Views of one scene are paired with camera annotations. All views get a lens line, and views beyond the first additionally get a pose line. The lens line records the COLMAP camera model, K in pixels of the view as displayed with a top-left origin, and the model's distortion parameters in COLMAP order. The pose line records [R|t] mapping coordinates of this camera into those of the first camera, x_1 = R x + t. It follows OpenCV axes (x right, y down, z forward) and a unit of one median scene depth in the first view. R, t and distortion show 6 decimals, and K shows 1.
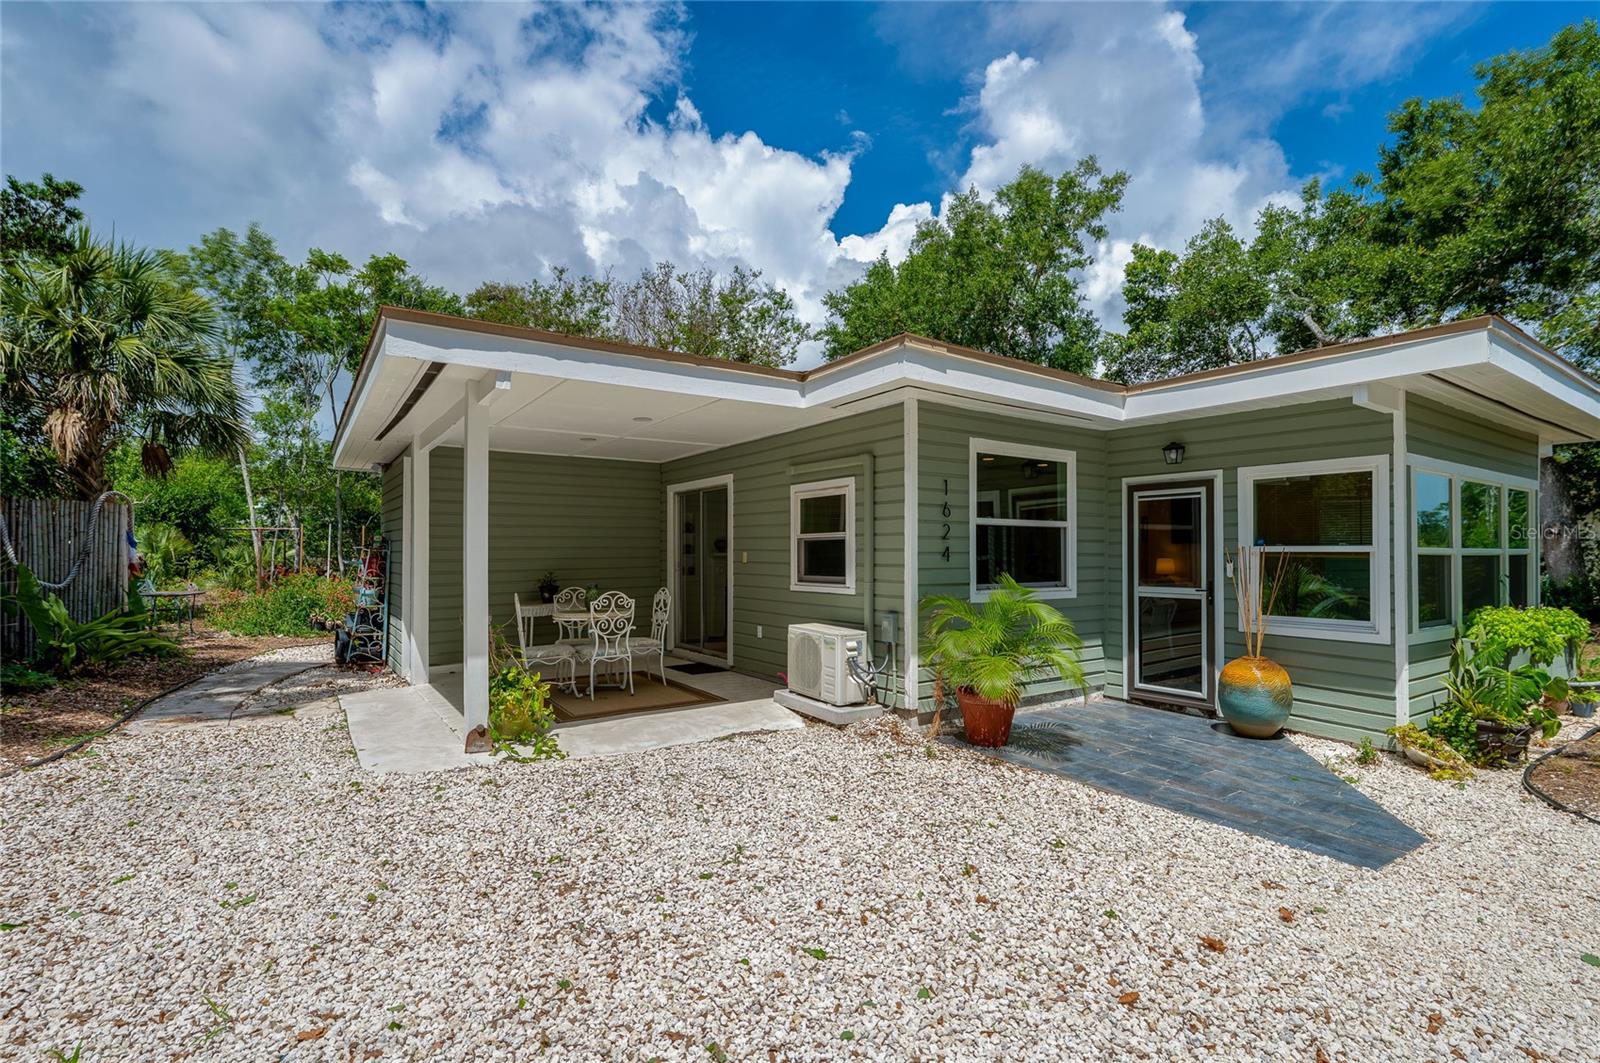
lens RADIAL K [[735.2, 0, 805.4], [0, 735.2, 539.4], [0, 0, 1]] dist [0.000005, -0.000014]
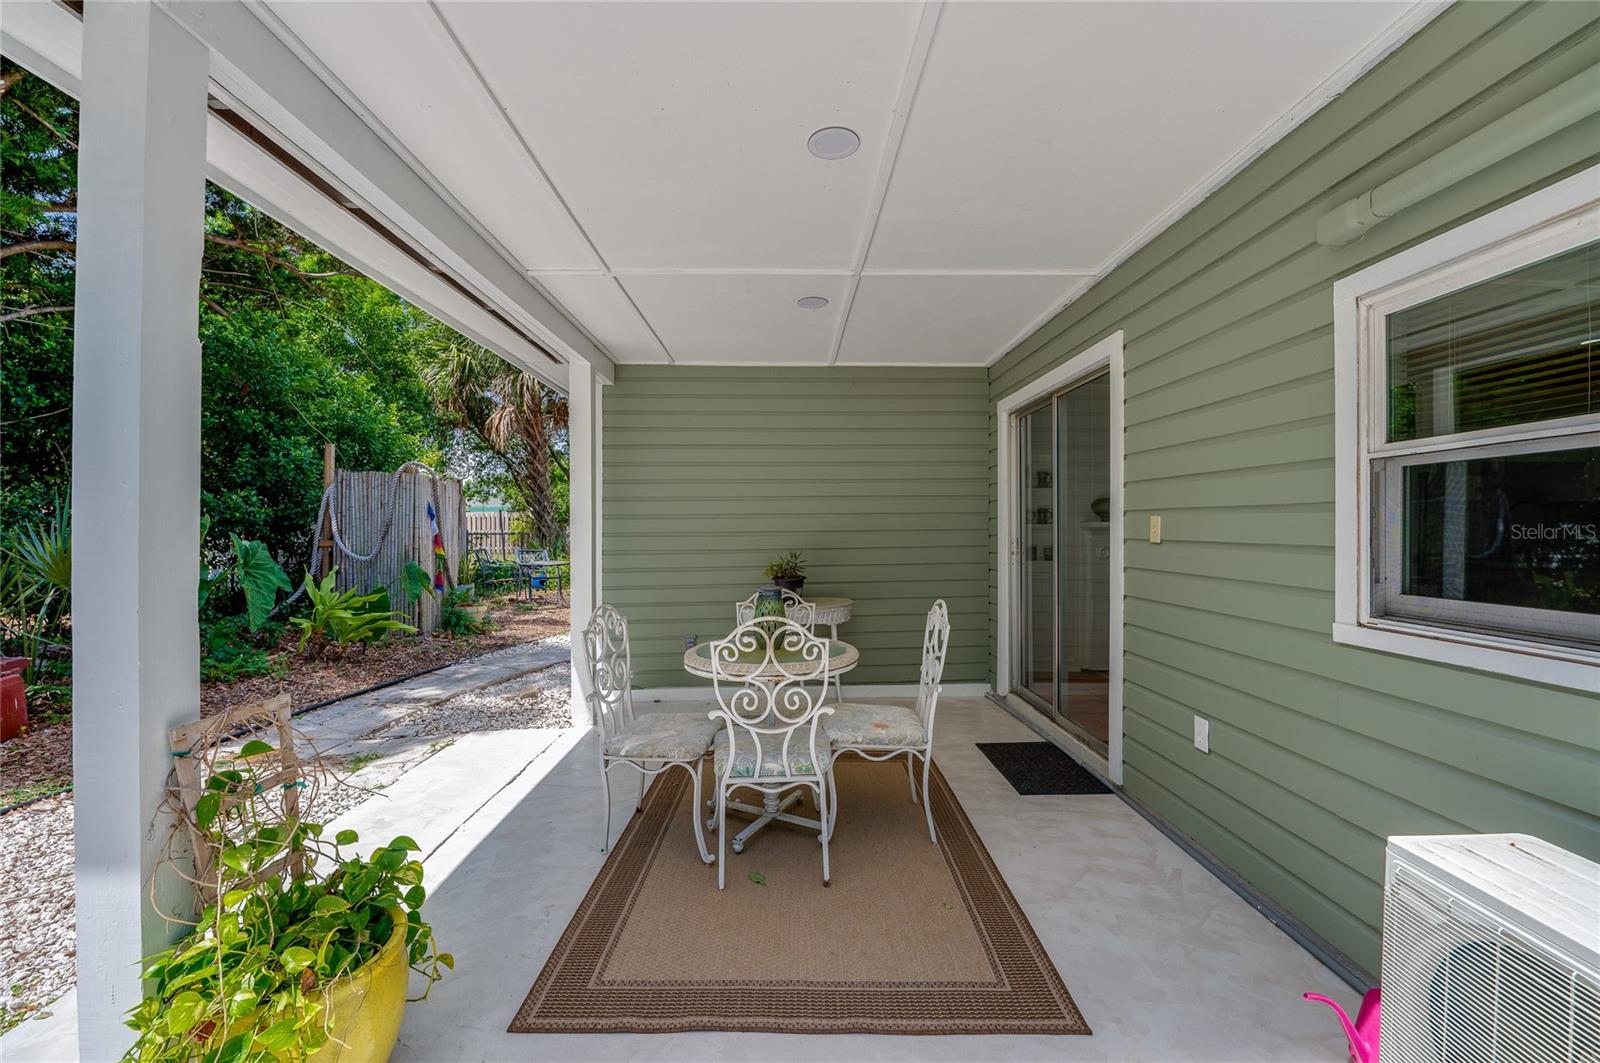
lens RADIAL K [[652.1, 0, 806.2], [0, 652.1, 524.3], [0, 0, 1]] dist [-0.001682, -0.000083]
pose [[0.842081, 0.000832, -0.539350, -0.056947], [0.005905, 0.999925, 0.010761, 0.018222], [0.539319, -0.012246, 0.842013, 0.669423]]
